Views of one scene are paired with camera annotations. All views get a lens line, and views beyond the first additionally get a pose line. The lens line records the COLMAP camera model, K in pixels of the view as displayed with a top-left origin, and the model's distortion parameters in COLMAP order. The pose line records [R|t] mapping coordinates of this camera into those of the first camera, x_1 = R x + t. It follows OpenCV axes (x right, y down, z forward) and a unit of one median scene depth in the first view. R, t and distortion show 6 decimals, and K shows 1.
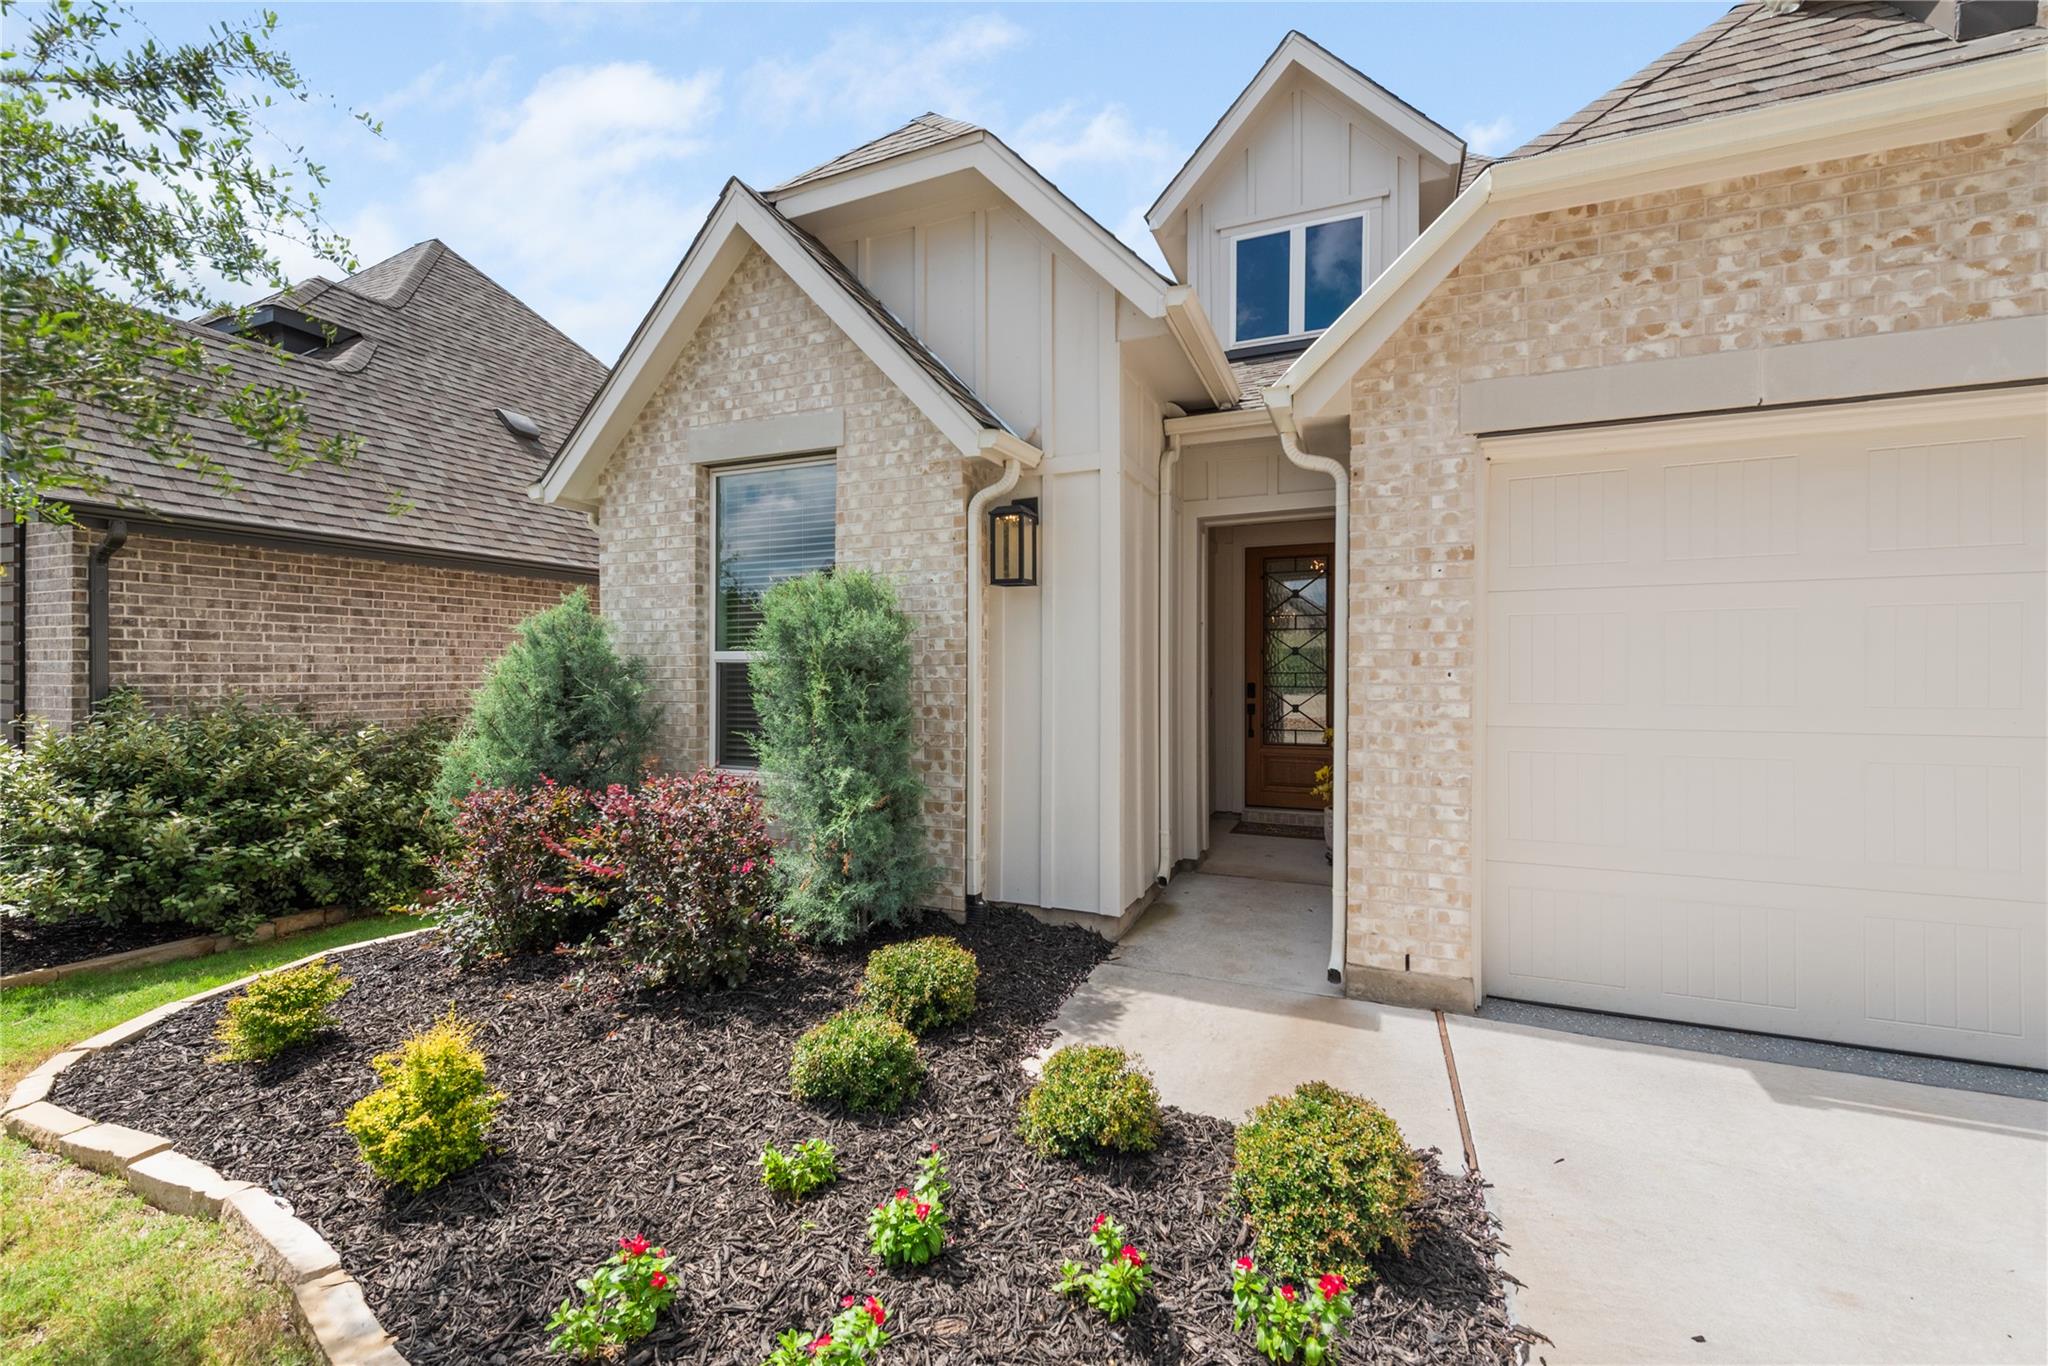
lens RADIAL K [[842.9, 0, 1019.7], [0, 842.9, 674.0], [0, 0, 1]] dist [0.011988, -0.004704]
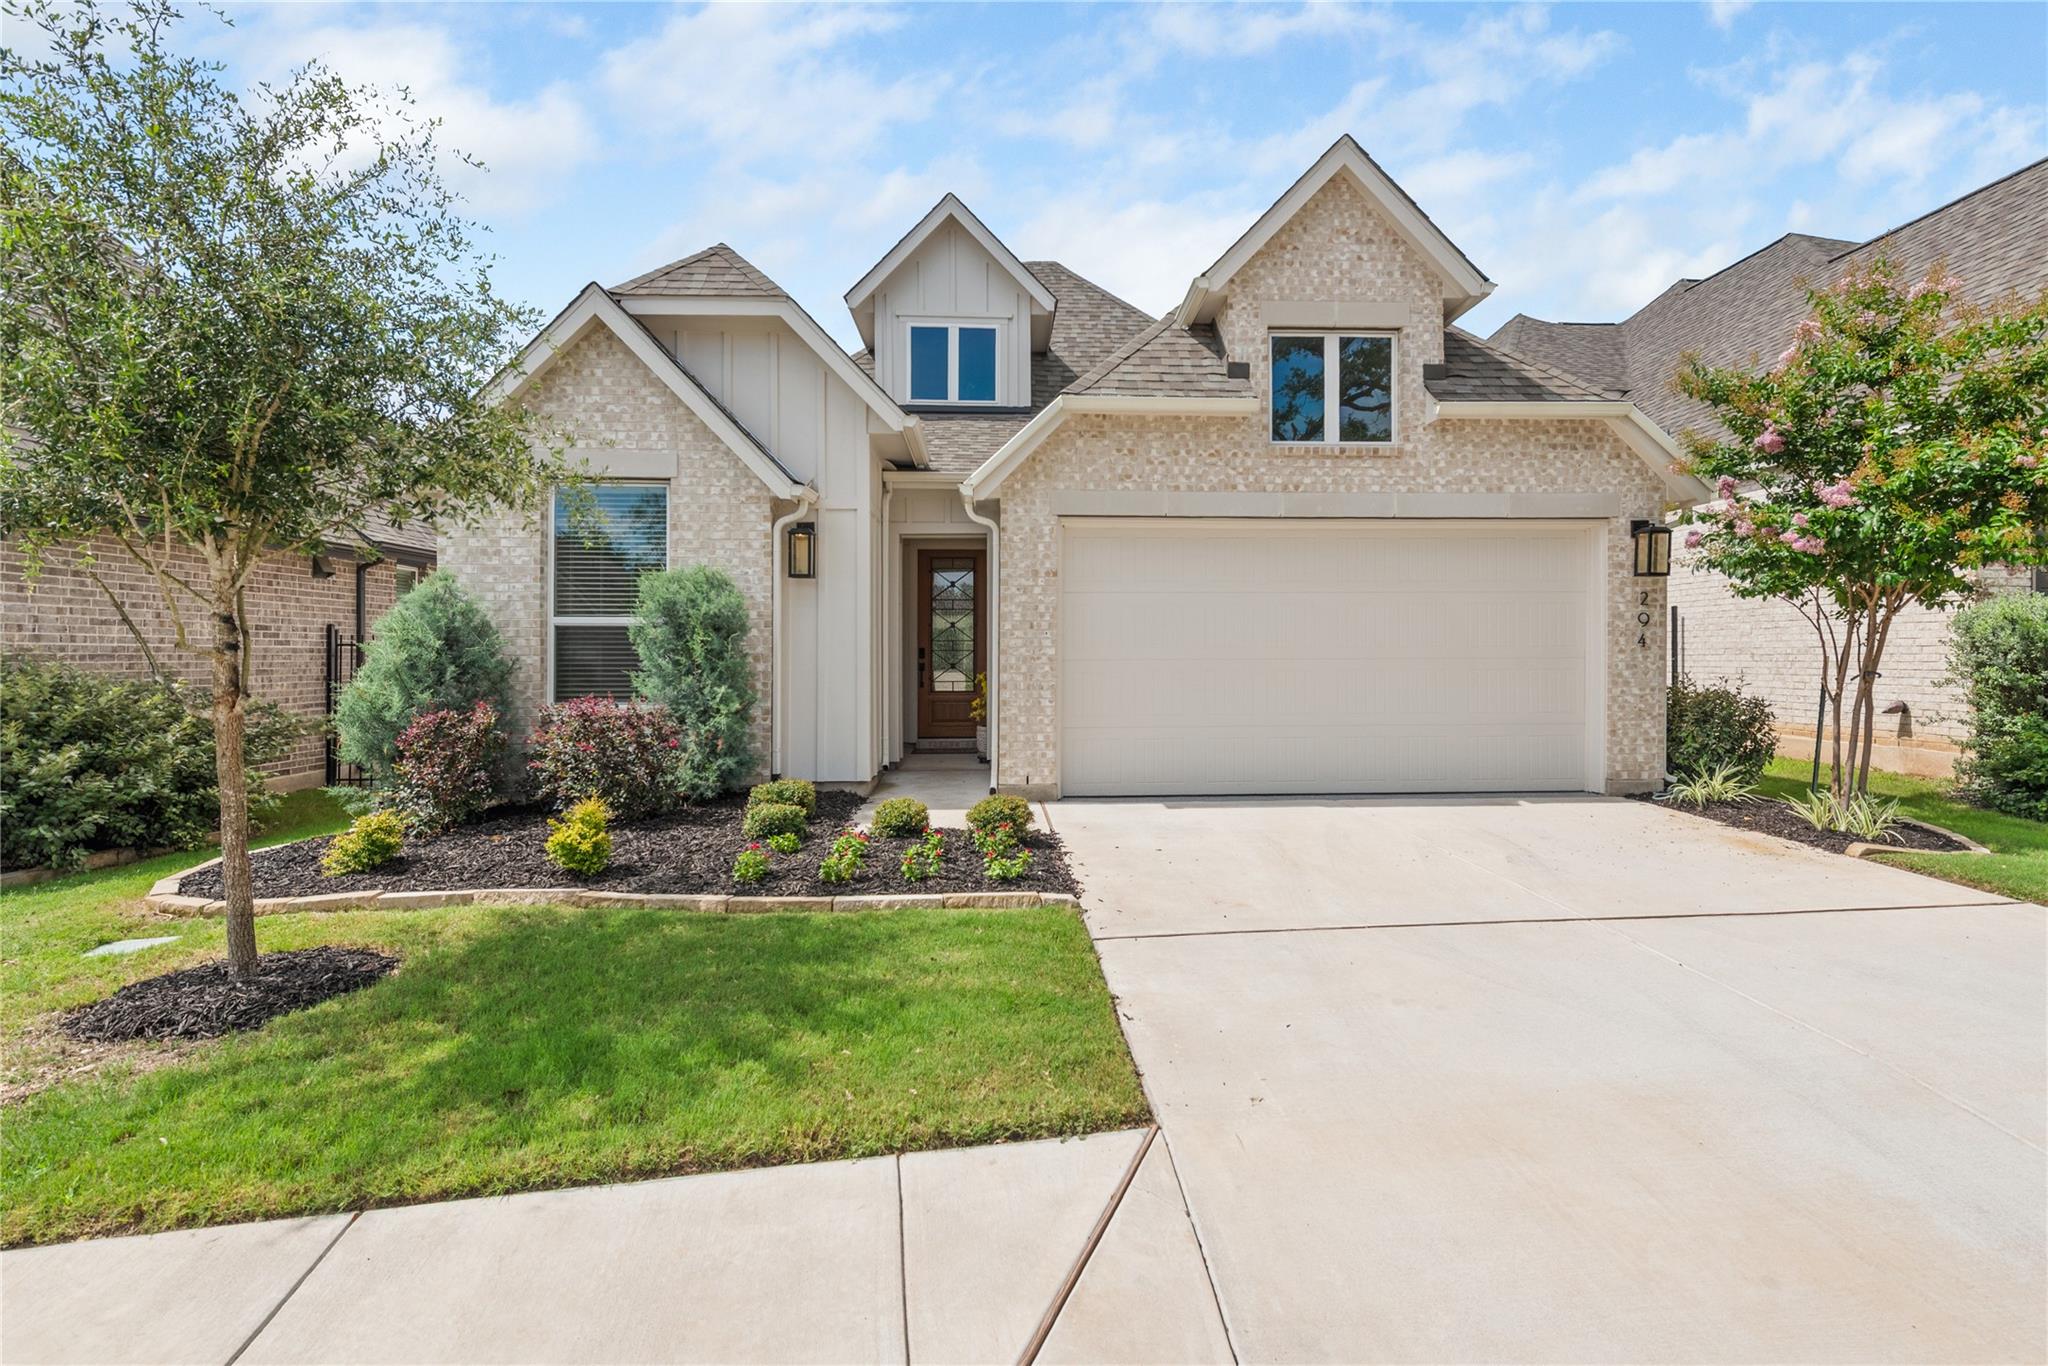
lens RADIAL K [[940.2, 0, 1041.1], [0, 940.2, 641.7], [0, 0, 1]] dist [0.002004, -0.000817]
pose [[0.899202, 0.005108, 0.437503, -0.377926], [0.002247, 0.999865, -0.016293, 0.045032], [-0.437527, 0.015634, 0.899069, -0.789236]]
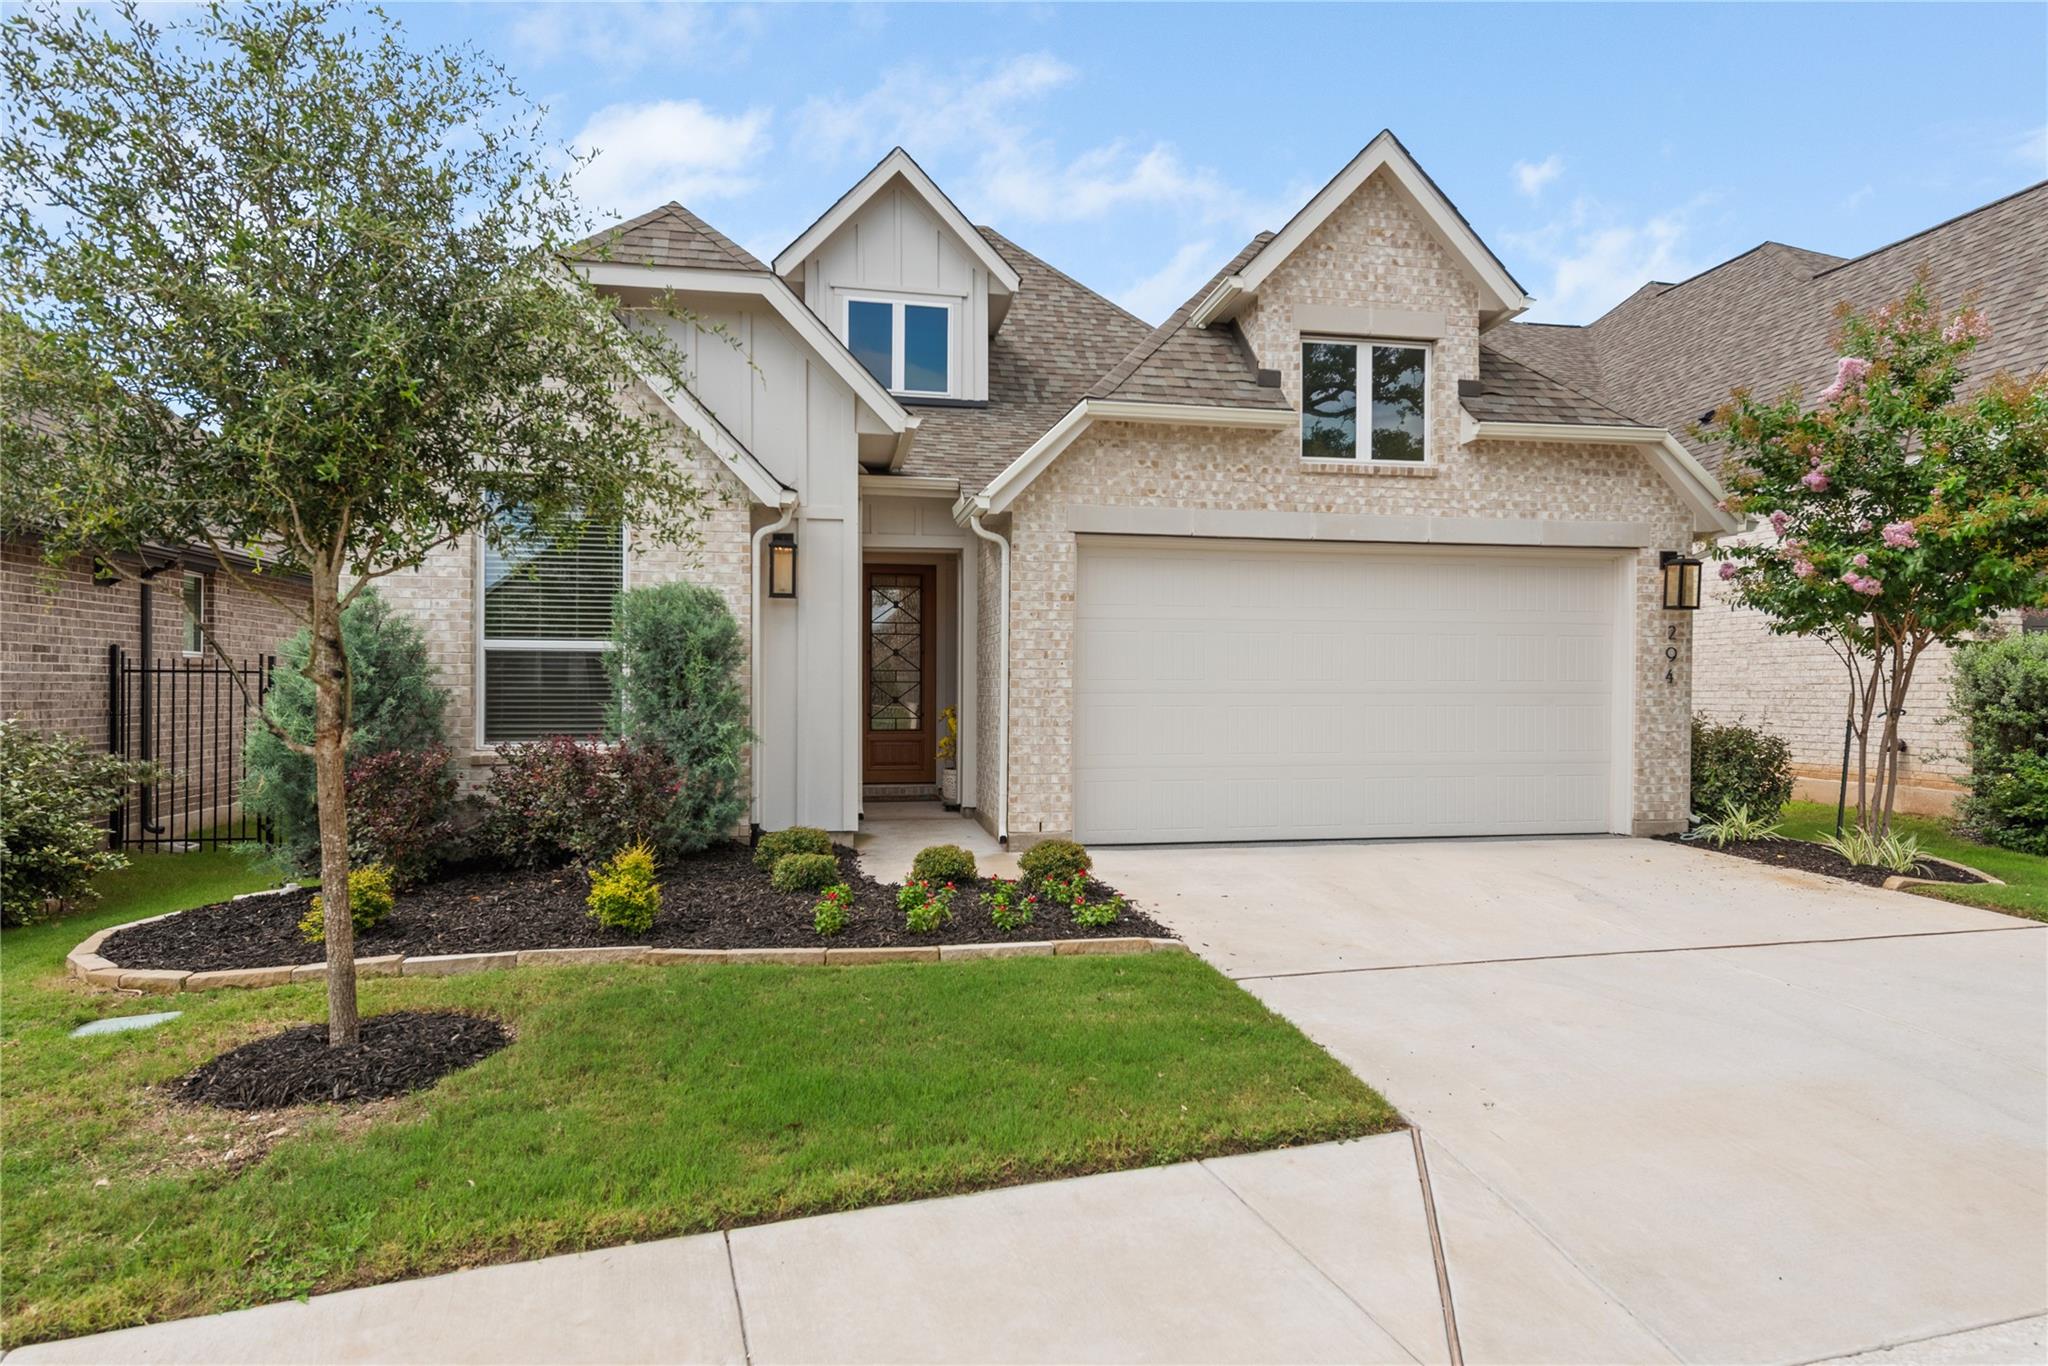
lens RADIAL K [[1149.7, 0, 1024.0], [0, 1149.7, 683.0], [0, 0, 1]] dist [0.004748, 0.000900]
pose [[0.832934, 0.005941, 0.553341, -0.721277], [-0.002358, 0.999971, -0.007188, 0.047018], [-0.553368, 0.004682, 0.832924, -0.785232]]
